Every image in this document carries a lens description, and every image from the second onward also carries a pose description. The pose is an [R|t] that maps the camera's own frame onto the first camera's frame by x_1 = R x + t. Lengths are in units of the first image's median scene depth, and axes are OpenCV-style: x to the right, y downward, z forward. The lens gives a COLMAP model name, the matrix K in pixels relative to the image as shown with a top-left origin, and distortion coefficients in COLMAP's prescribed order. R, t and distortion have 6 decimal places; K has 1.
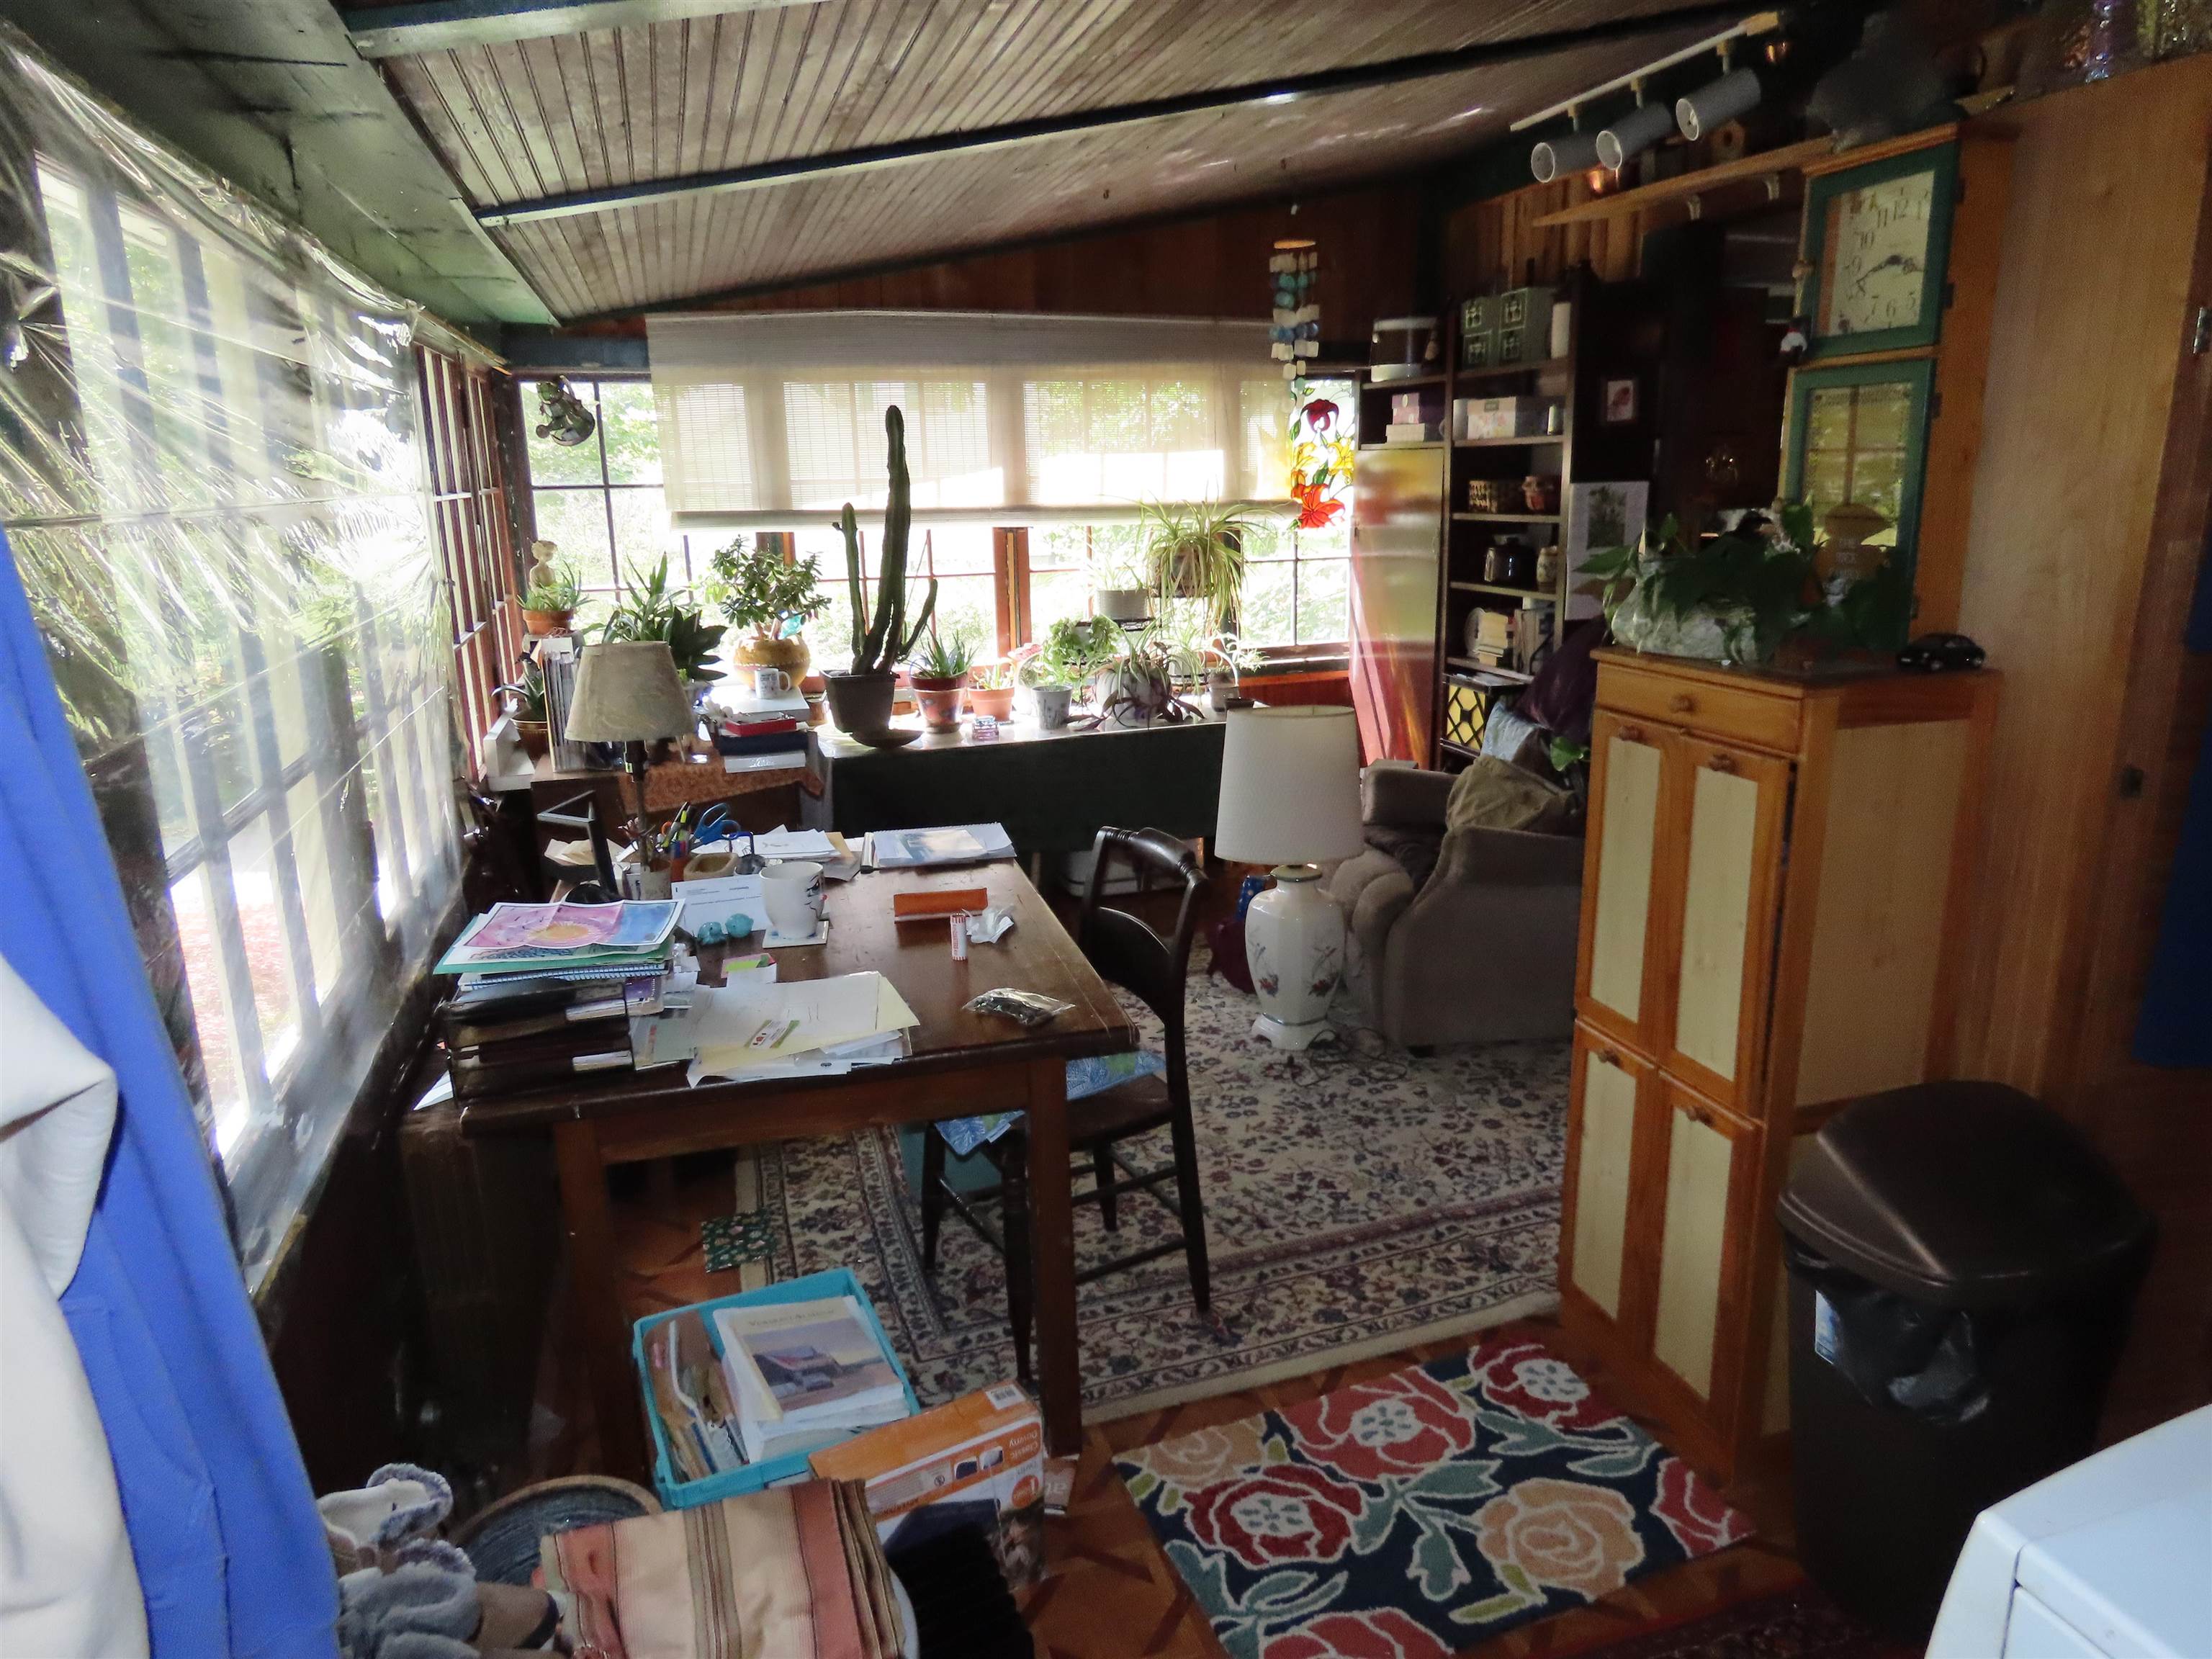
lens RADIAL K [[1396.8, 0, 1117.4], [0, 1396.8, 828.5], [0, 0, 1]] dist [-0.018918, 0.005926]
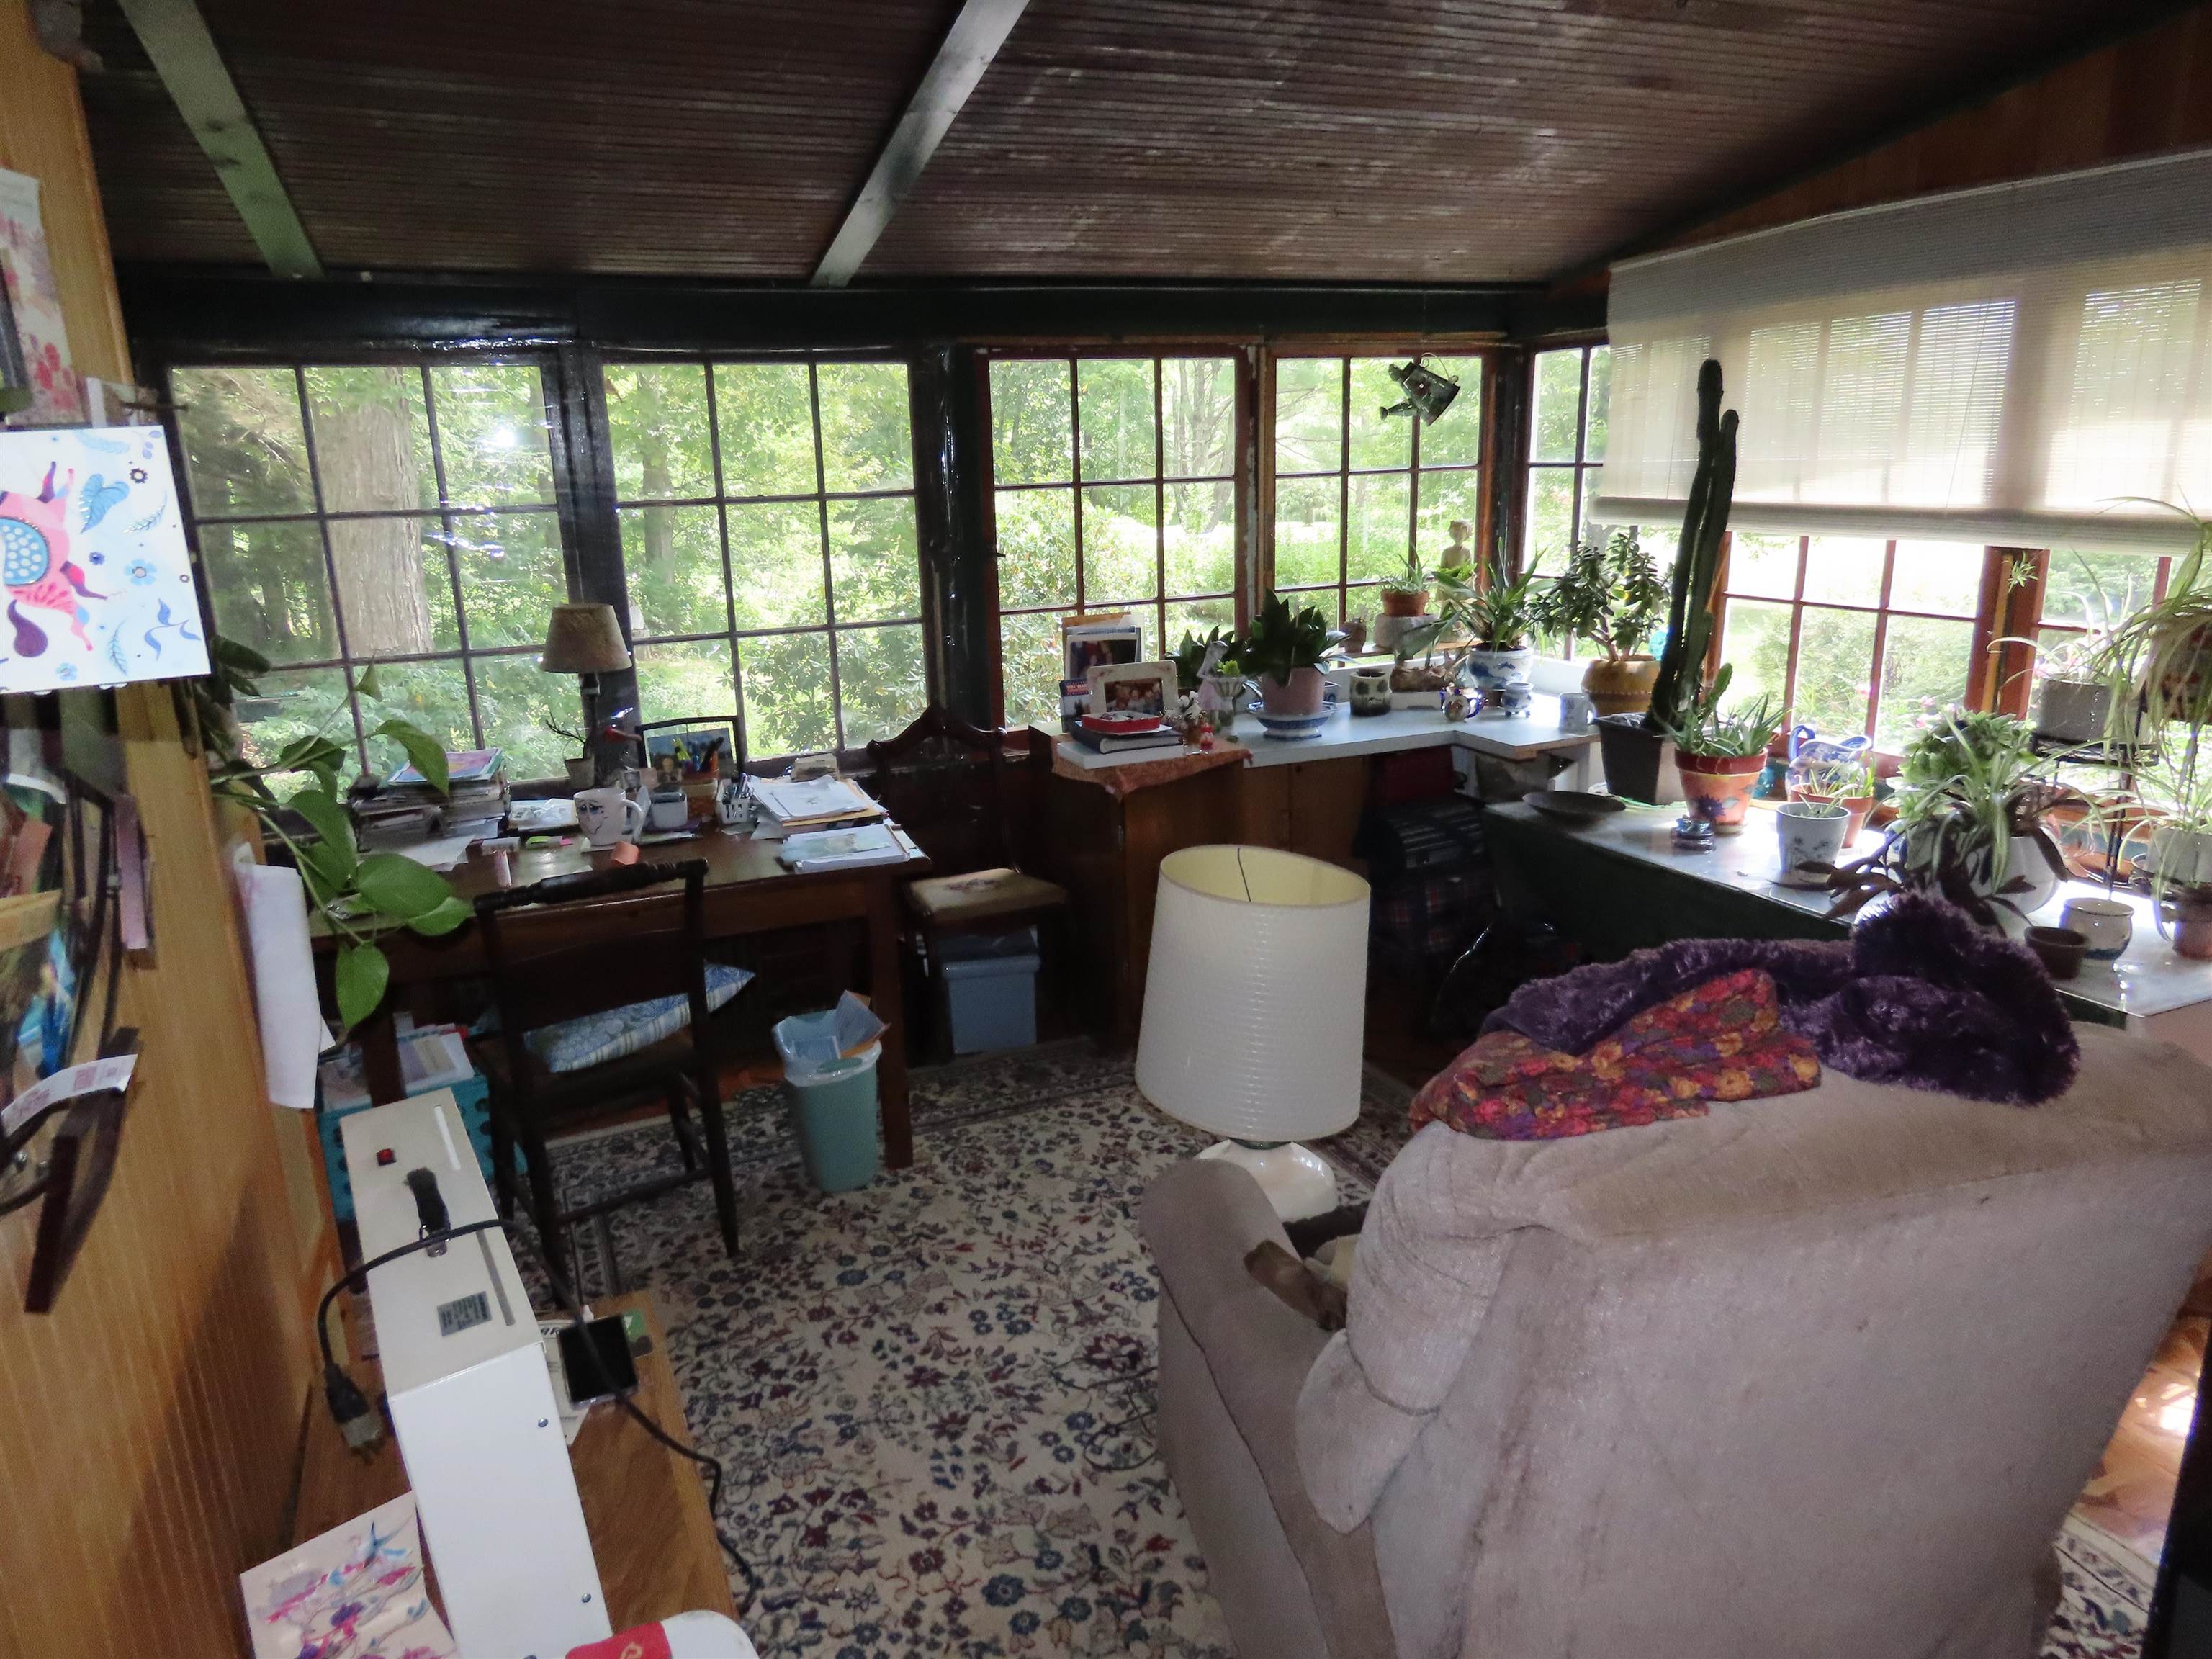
lens RADIAL K [[1396.8, 0, 1098.7], [0, 1396.8, 822.5], [0, 0, 1]] dist [-0.018918, 0.005926]
pose [[0.095687, 0.269112, -0.958344, 0.750095], [-0.220314, 0.944610, 0.243258, -0.256687], [0.970724, 0.187860, 0.149676, 0.881150]]
